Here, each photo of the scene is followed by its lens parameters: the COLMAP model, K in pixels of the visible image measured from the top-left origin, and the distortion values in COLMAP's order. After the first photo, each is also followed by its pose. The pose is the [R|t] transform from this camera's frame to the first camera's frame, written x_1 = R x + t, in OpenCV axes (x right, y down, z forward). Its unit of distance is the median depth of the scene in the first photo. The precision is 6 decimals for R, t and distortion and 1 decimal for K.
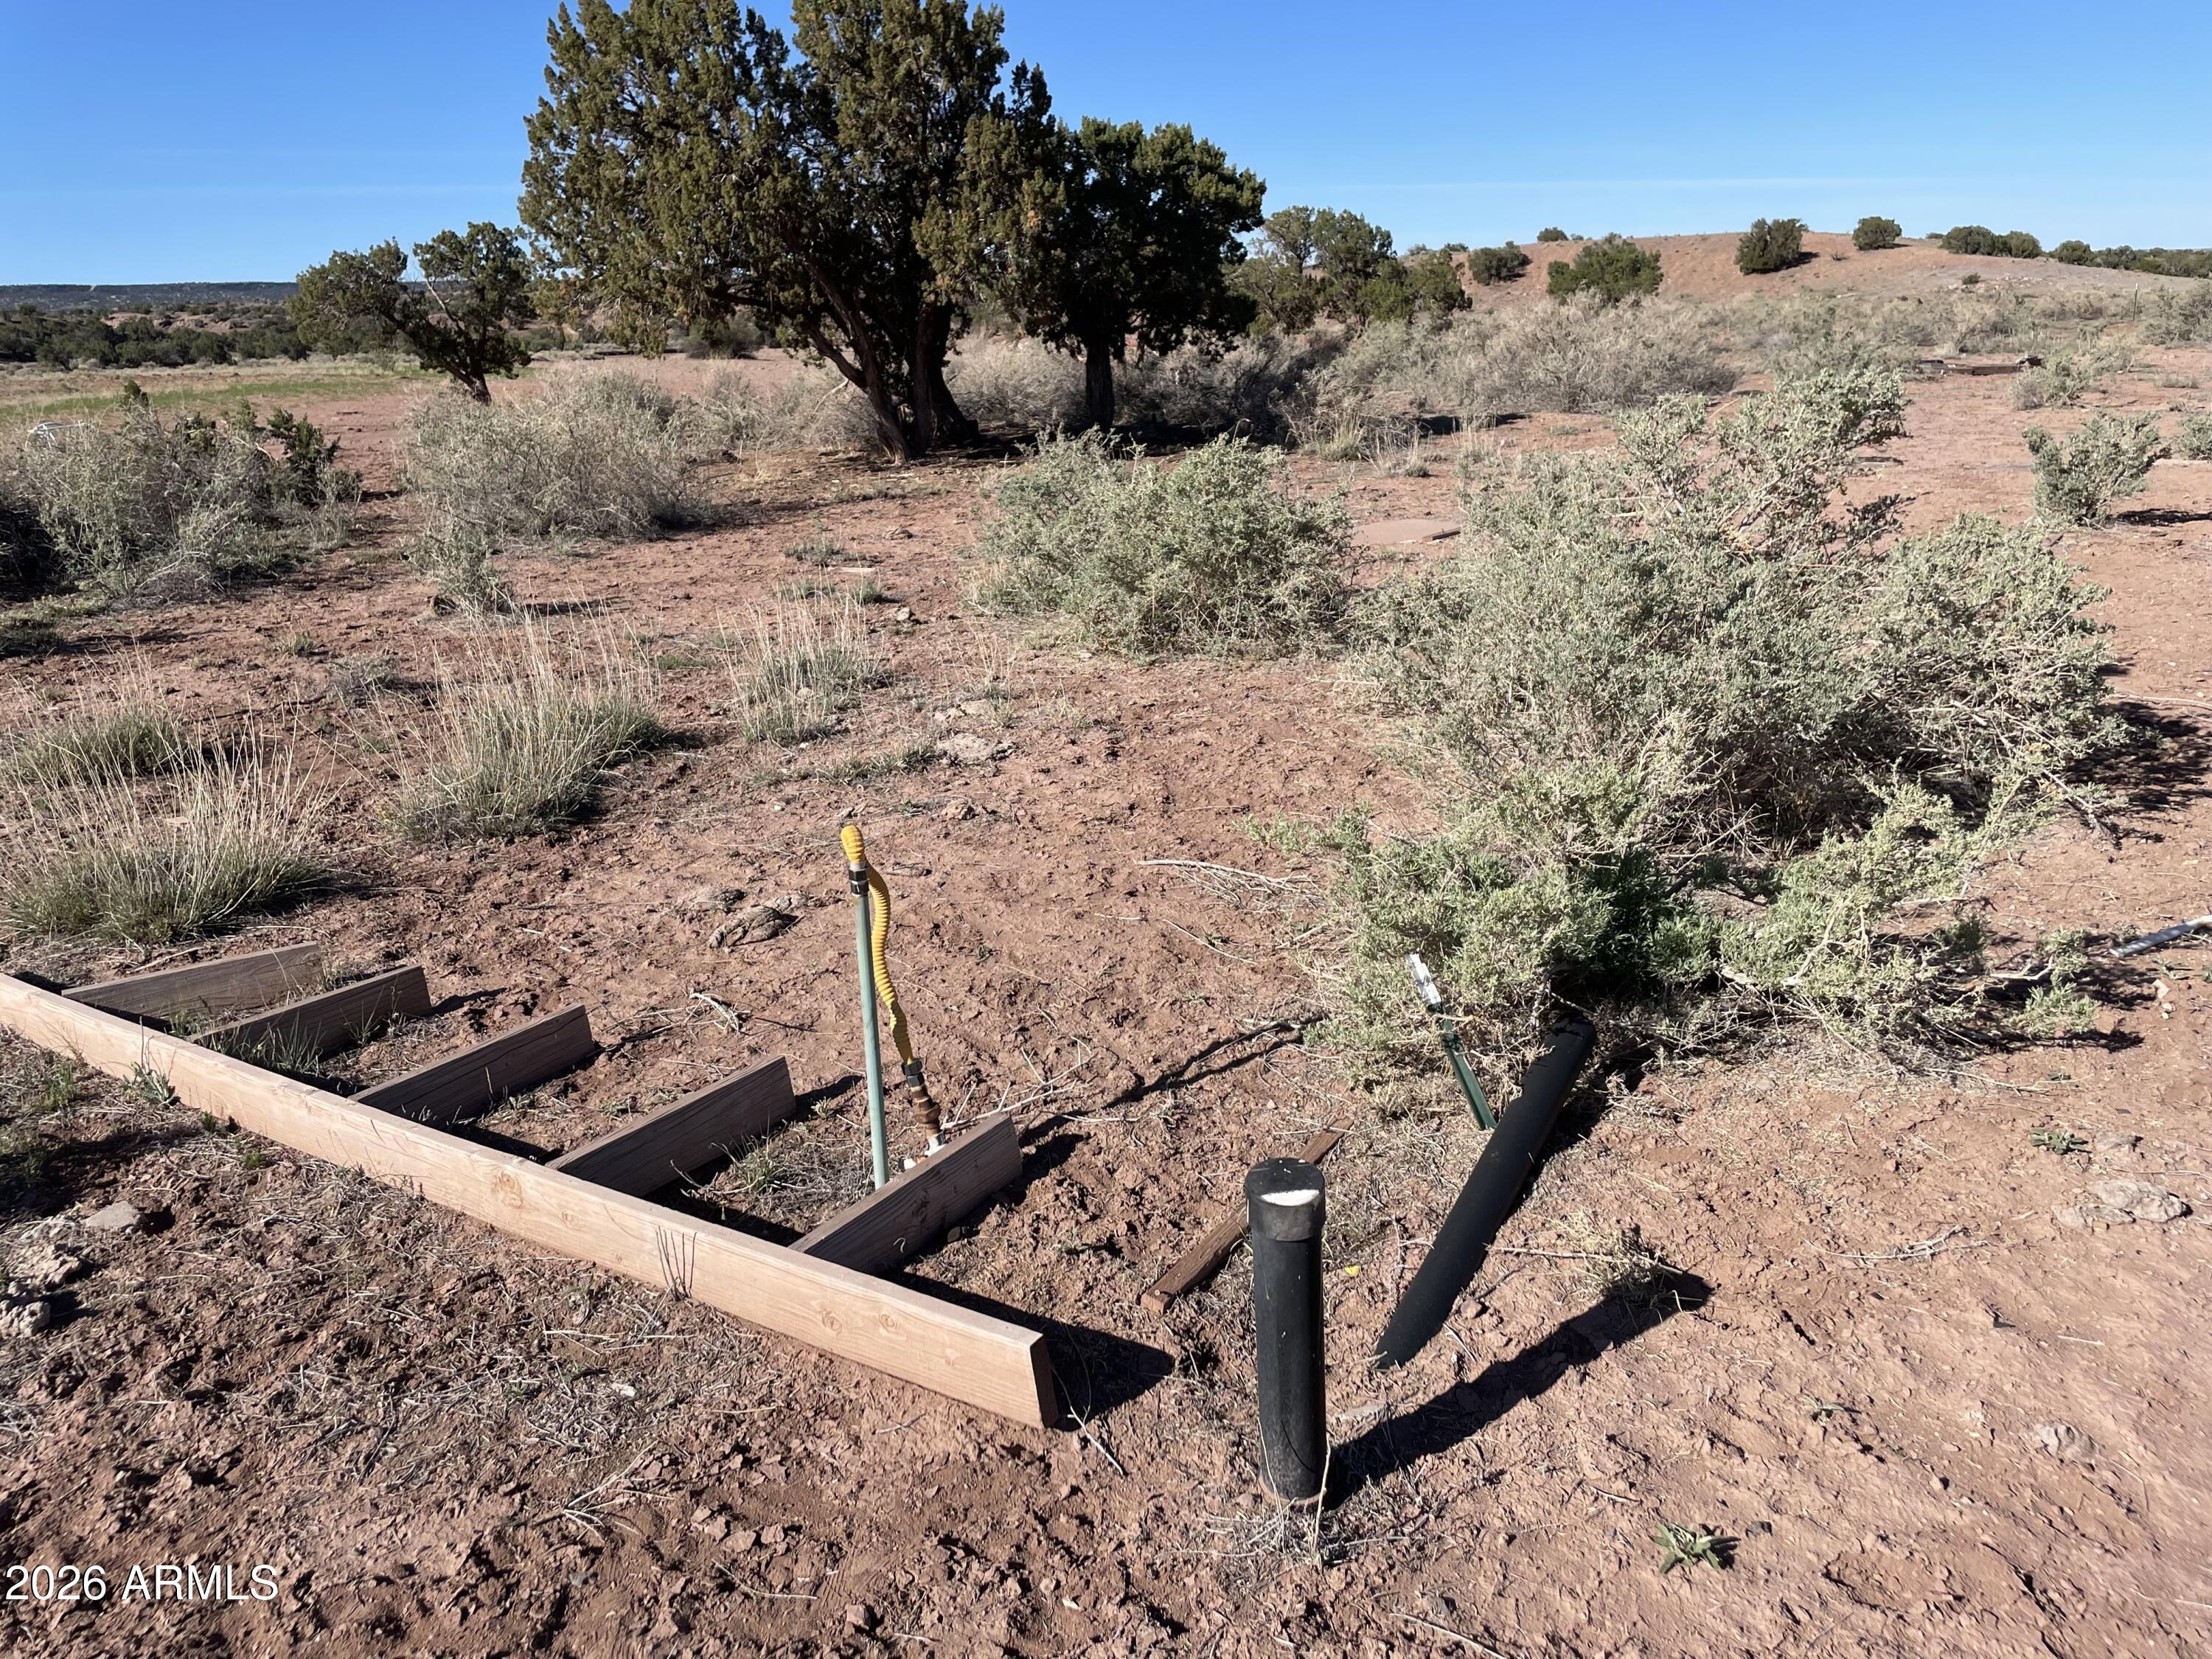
lens RADIAL K [[1697.6, 0, 1104.8], [0, 1697.6, 830.0], [0, 0, 1]] dist [0.035048, -0.039537]
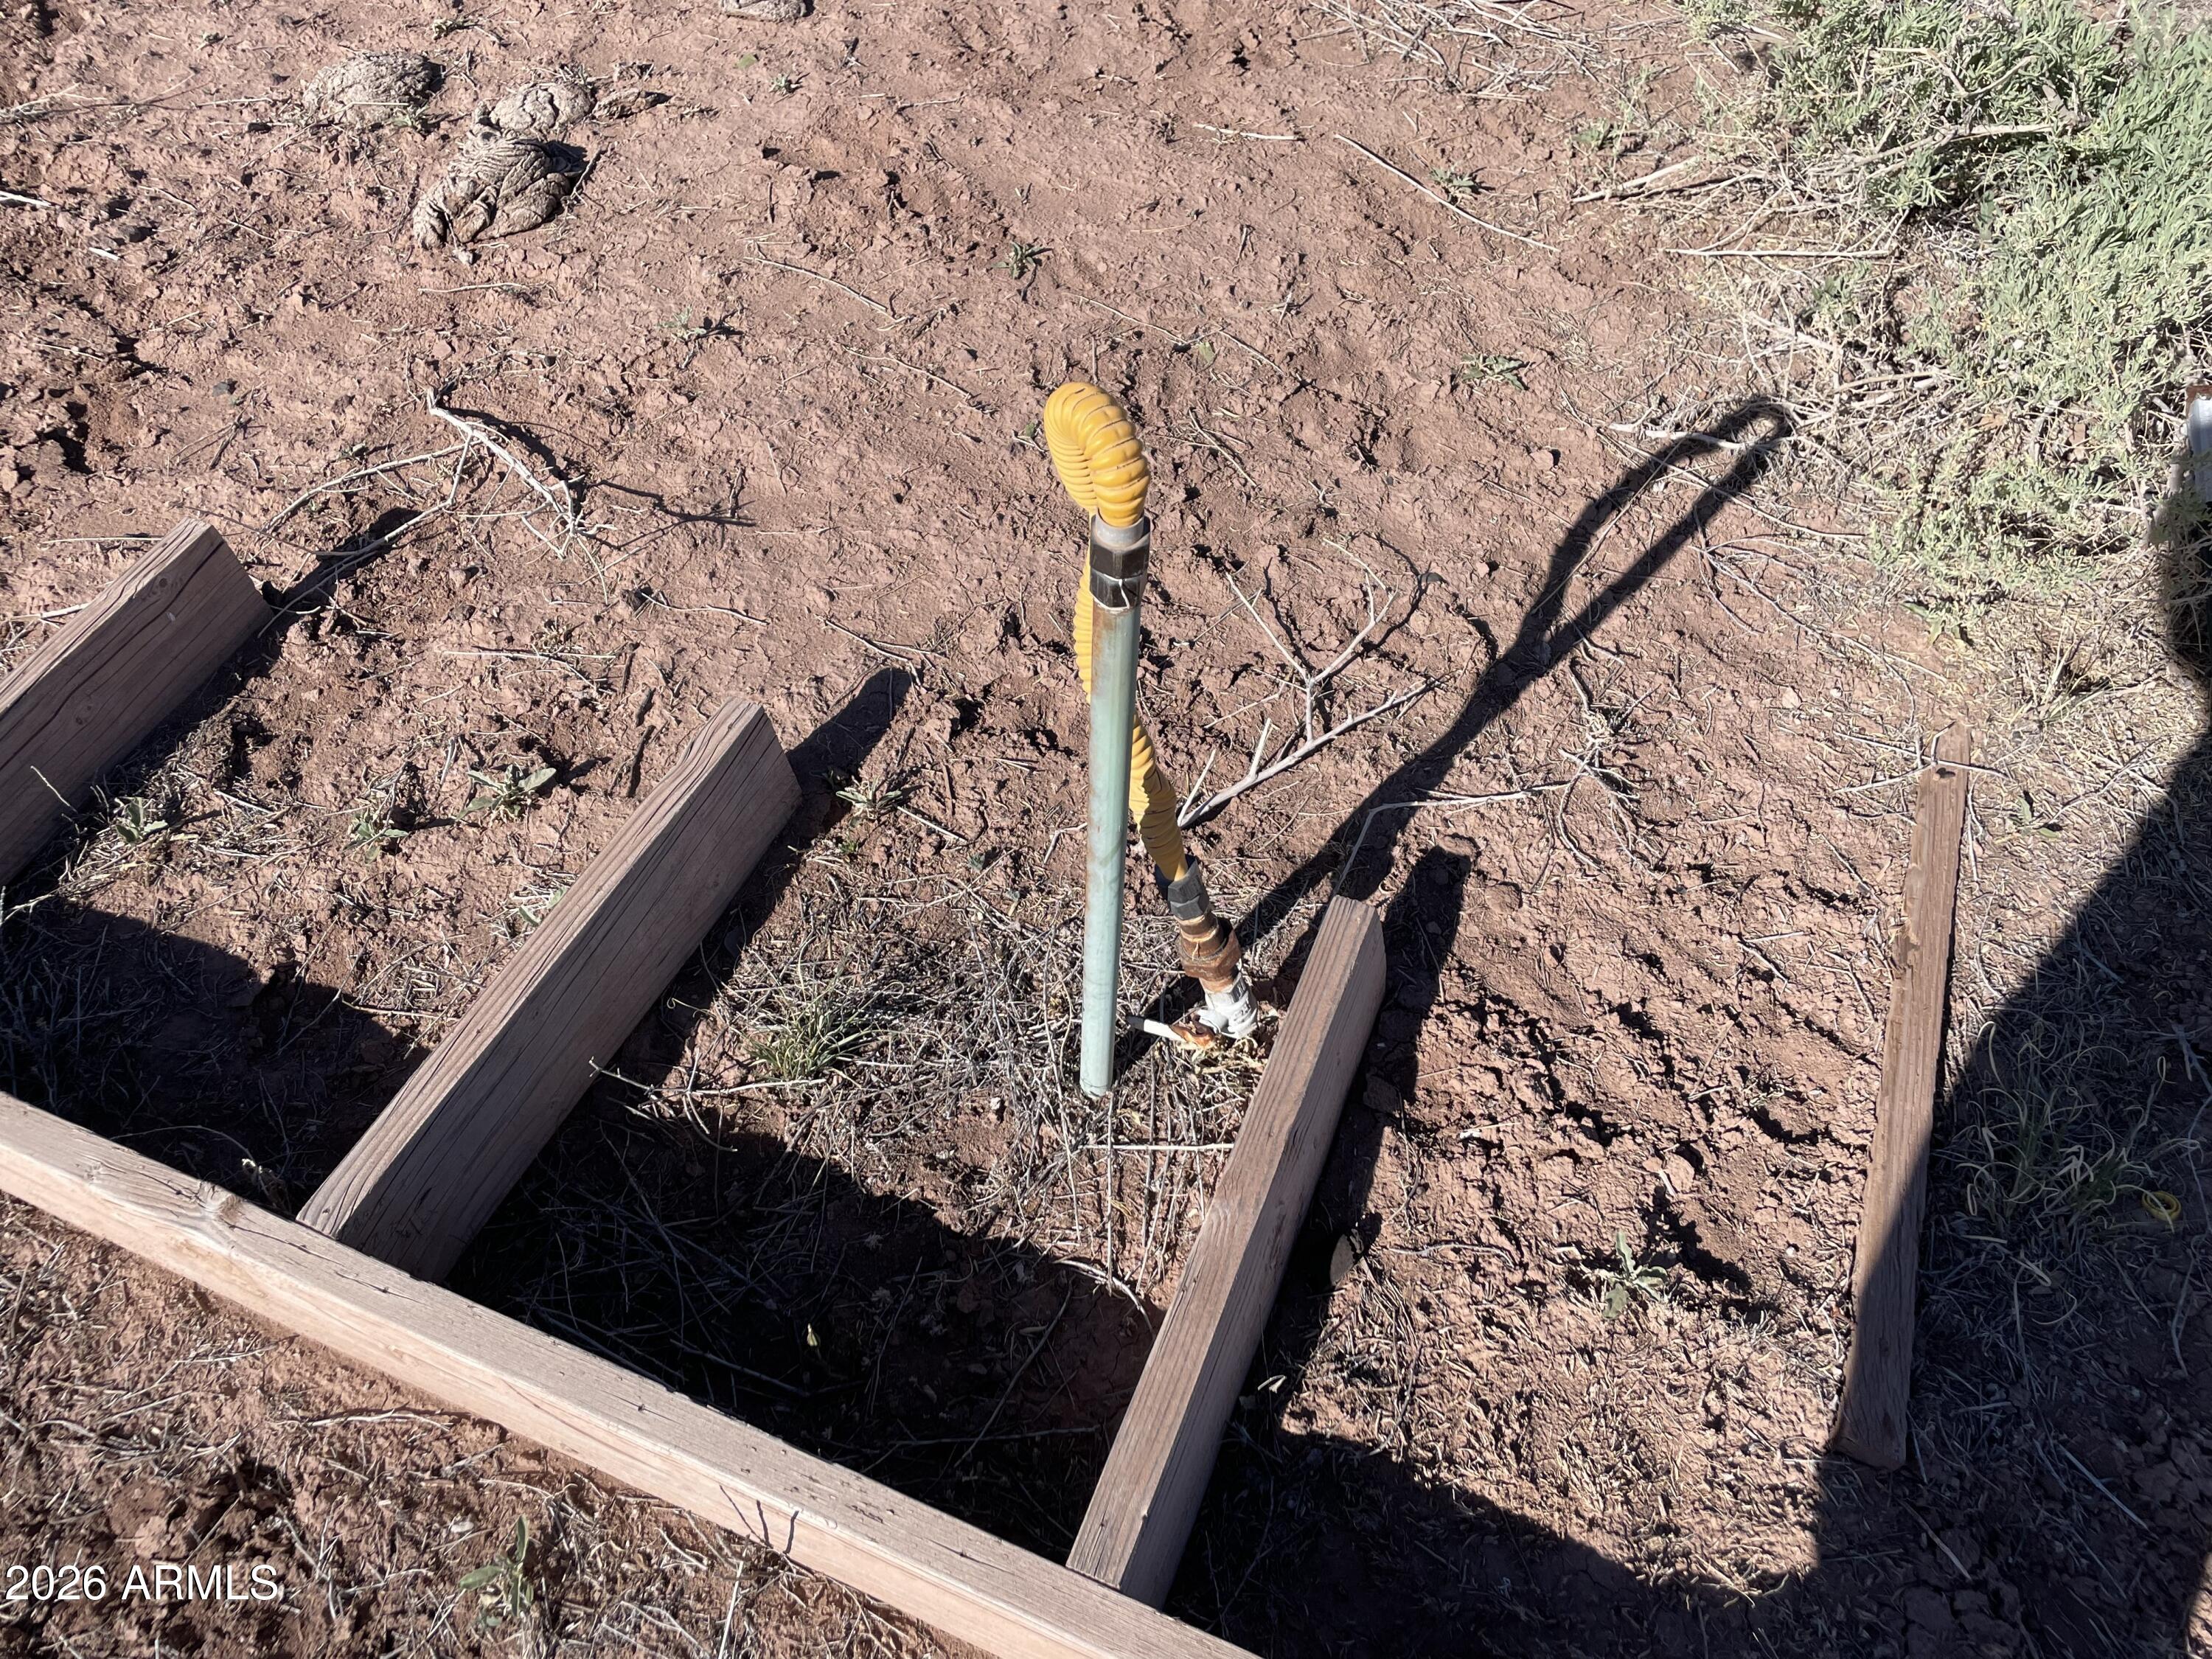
lens RADIAL K [[1697.6, 0, 1113.0], [0, 1697.6, 828.0], [0, 0, 1]] dist [0.035048, -0.039537]
pose [[0.982113, -0.121065, 0.144210, -0.107662], [0.017189, 0.820342, 0.571615, -0.058250], [-0.187504, -0.558912, 0.807750, 0.397290]]
